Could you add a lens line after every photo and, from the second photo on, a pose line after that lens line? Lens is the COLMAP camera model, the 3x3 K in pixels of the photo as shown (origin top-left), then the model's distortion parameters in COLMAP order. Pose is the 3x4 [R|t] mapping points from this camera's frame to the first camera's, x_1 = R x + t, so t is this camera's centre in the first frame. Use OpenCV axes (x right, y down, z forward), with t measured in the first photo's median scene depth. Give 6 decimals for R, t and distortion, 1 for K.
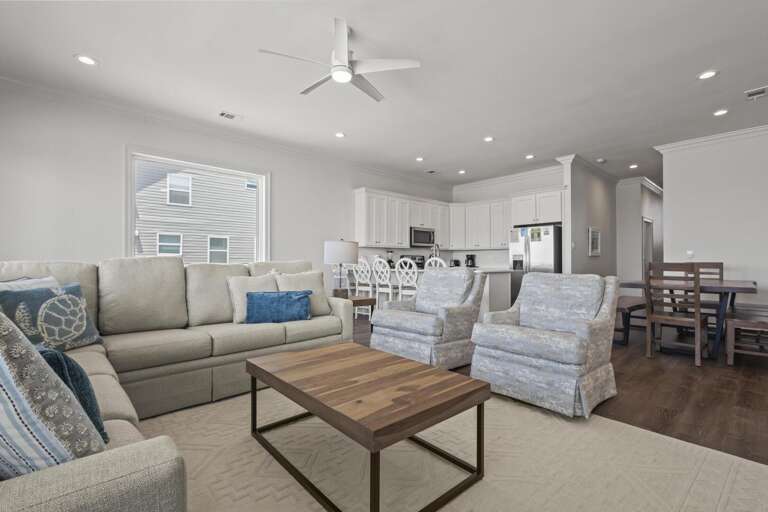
lens RADIAL K [[359.4, 0, 380.4], [0, 359.4, 258.2], [0, 0, 1]] dist [0.008143, -0.001424]
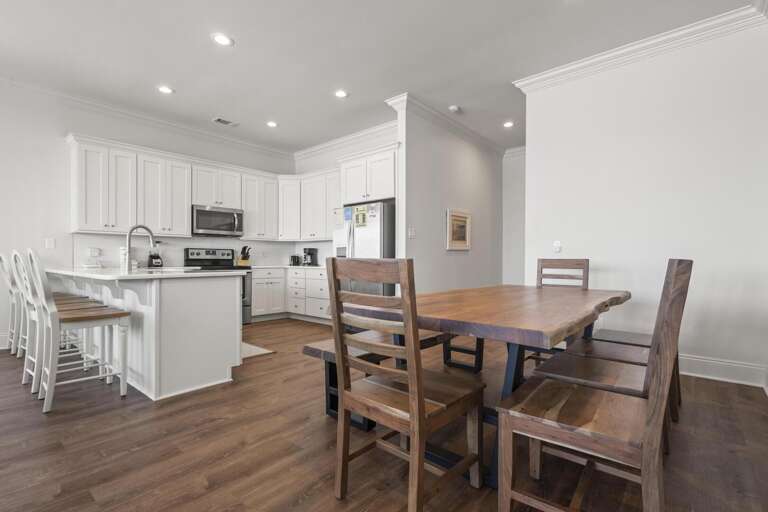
lens RADIAL K [[359.4, 0, 387.5], [0, 359.4, 261.6], [0, 0, 1]] dist [0.008143, -0.001424]
pose [[0.992414, -0.000140, 0.122943, 0.374521], [-0.002199, 0.999819, 0.018889, 0.004133], [-0.122924, -0.019016, 0.992234, 0.311915]]
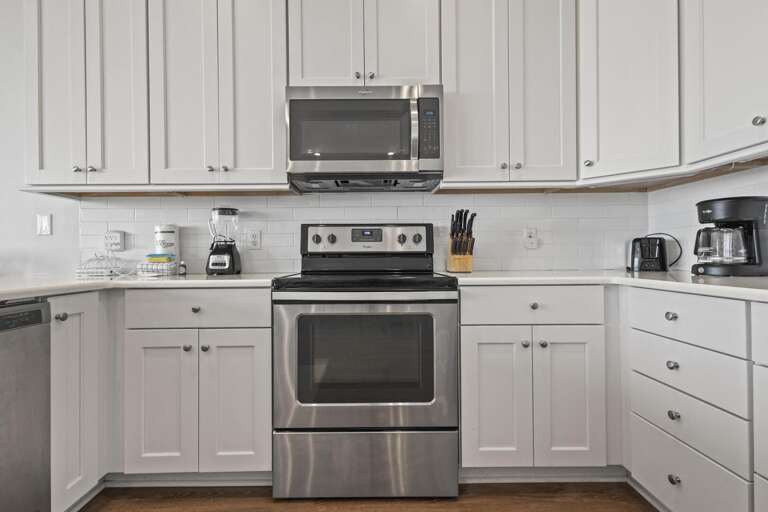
lens RADIAL K [[359.4, 0, 377.3], [0, 359.4, 254.2], [0, 0, 1]] dist [0.008143, -0.001424]
pose [[0.743617, -0.013078, -0.668477, 0.283997], [0.018164, 0.999835, 0.000645, 0.014878], [0.668359, -0.012622, 0.743732, 0.910577]]
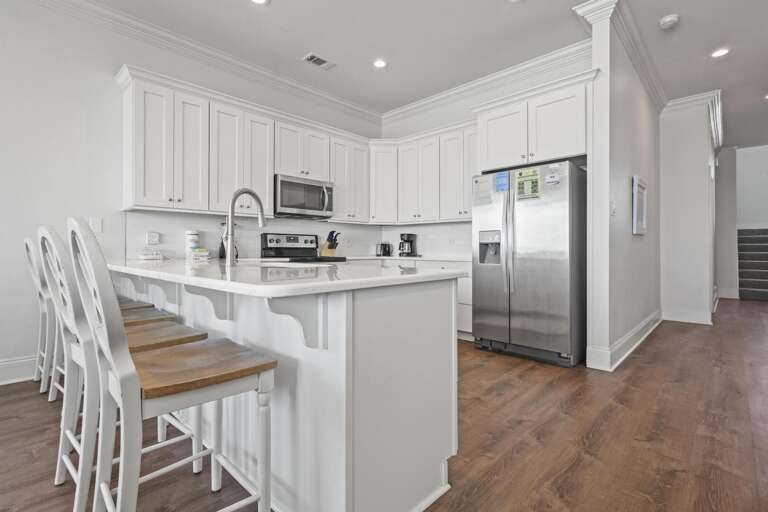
lens RADIAL K [[359.4, 0, 381.9], [0, 359.4, 248.4], [0, 0, 1]] dist [0.008143, -0.001424]
pose [[0.997994, 0.000365, 0.063313, 0.206733], [-0.001060, 0.999940, 0.010944, 0.008537], [-0.063305, -0.010989, 0.997934, 0.526020]]
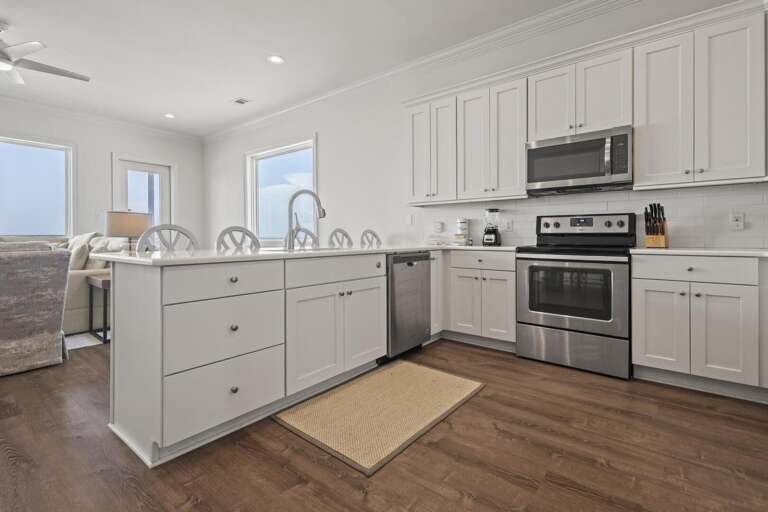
lens RADIAL K [[359.4, 0, 378.3], [0, 359.4, 236.0], [0, 0, 1]] dist [0.008143, -0.001424]
pose [[0.146698, -0.002299, -0.989179, 0.472795], [0.015430, 0.999881, -0.000035, 0.013123], [0.989061, -0.015258, 0.146716, 0.813654]]
